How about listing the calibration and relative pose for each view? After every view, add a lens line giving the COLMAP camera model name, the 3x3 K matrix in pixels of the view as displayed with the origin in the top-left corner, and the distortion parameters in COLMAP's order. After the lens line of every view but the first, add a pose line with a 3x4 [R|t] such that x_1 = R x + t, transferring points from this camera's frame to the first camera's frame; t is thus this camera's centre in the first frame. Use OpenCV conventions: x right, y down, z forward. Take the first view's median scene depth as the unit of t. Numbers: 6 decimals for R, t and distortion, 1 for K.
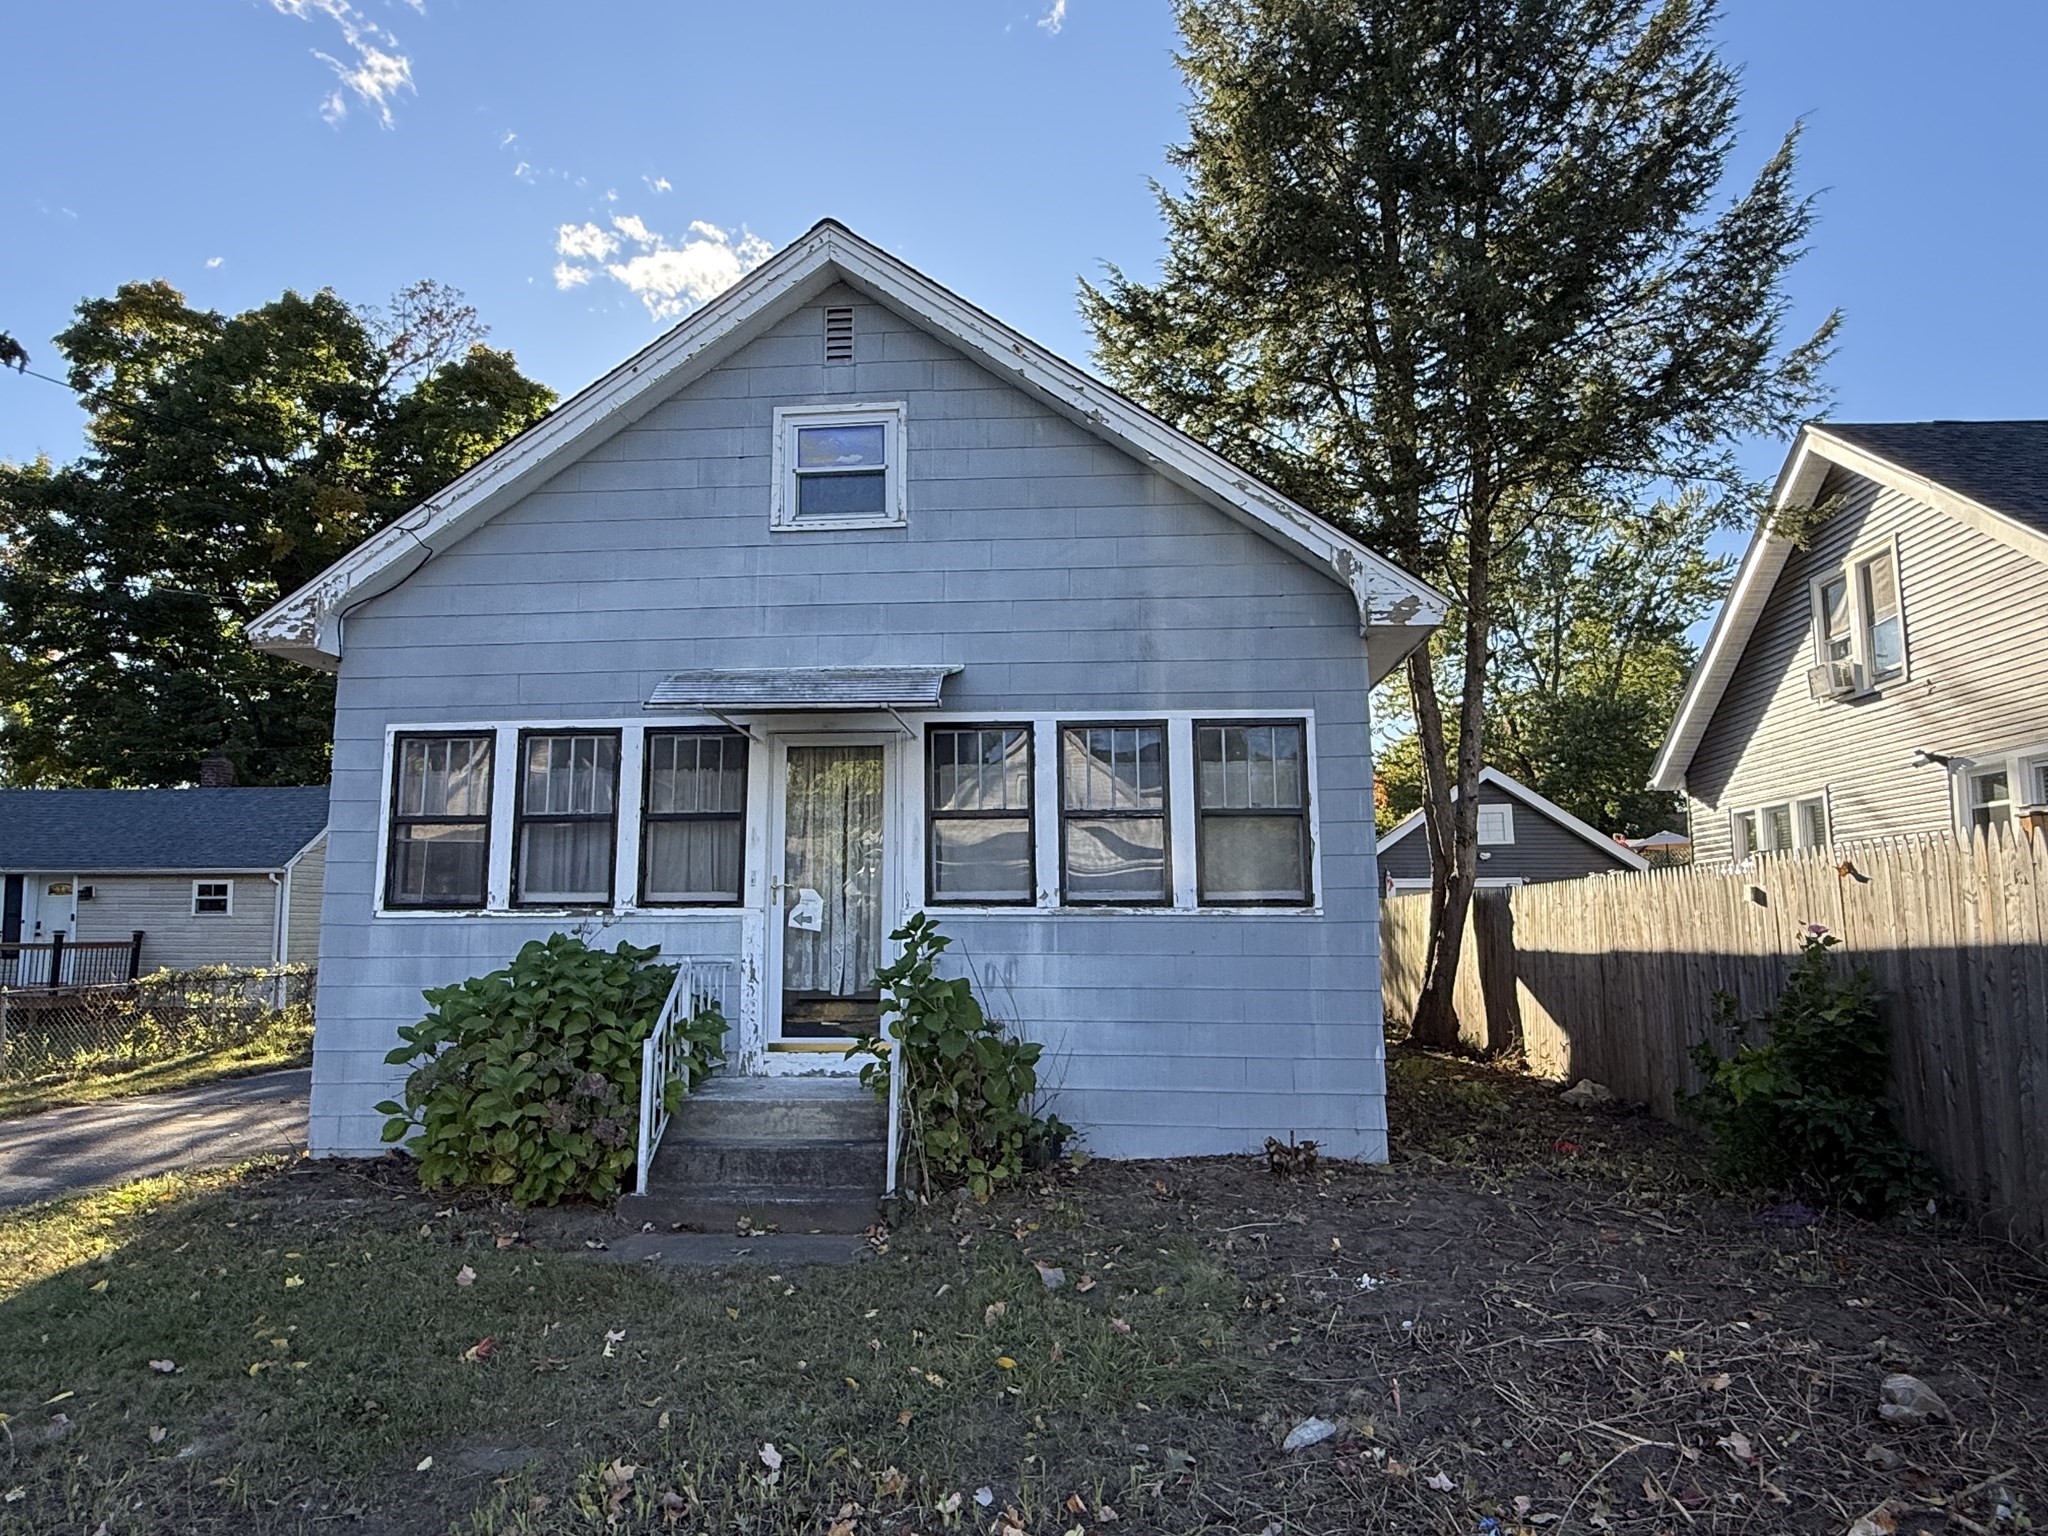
lens RADIAL K [[1262.6, 0, 1024.0], [0, 1262.6, 768.0], [0, 0, 1]] dist [0.001794, 0.000174]
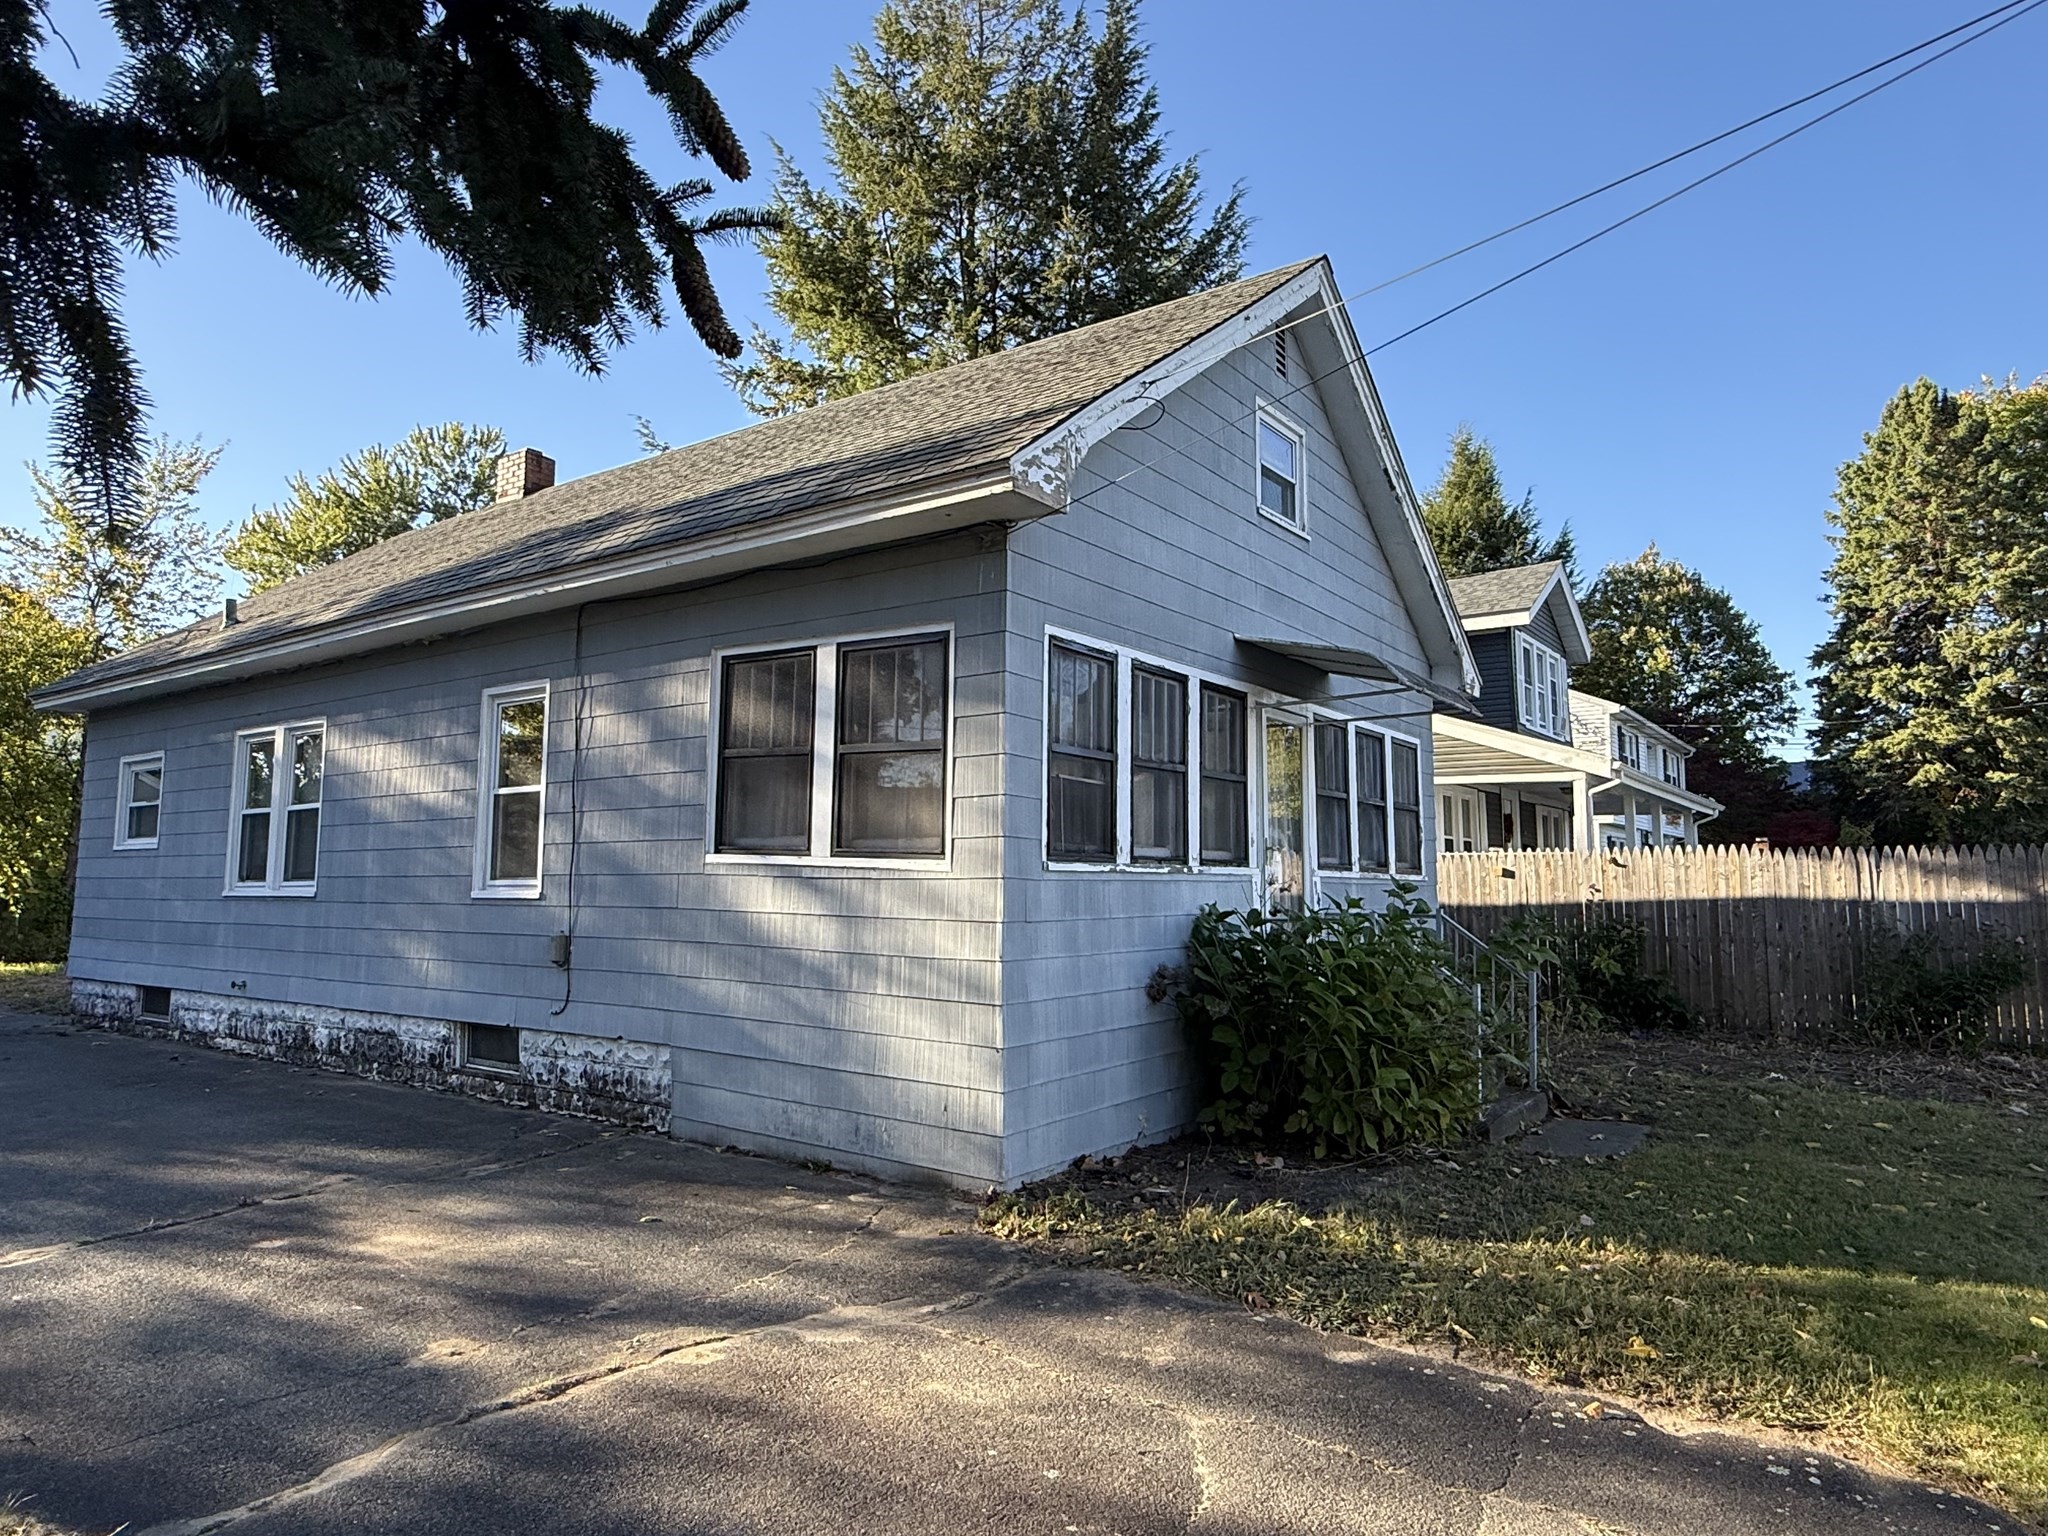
lens RADIAL K [[1262.6, 0, 1024.0], [0, 1262.6, 768.0], [0, 0, 1]] dist [0.001794, 0.000174]
pose [[0.503876, 0.087497, 0.859333, -1.202004], [-0.112365, 0.993042, -0.035225, 0.084830], [-0.856436, -0.078810, 0.510201, 0.620393]]
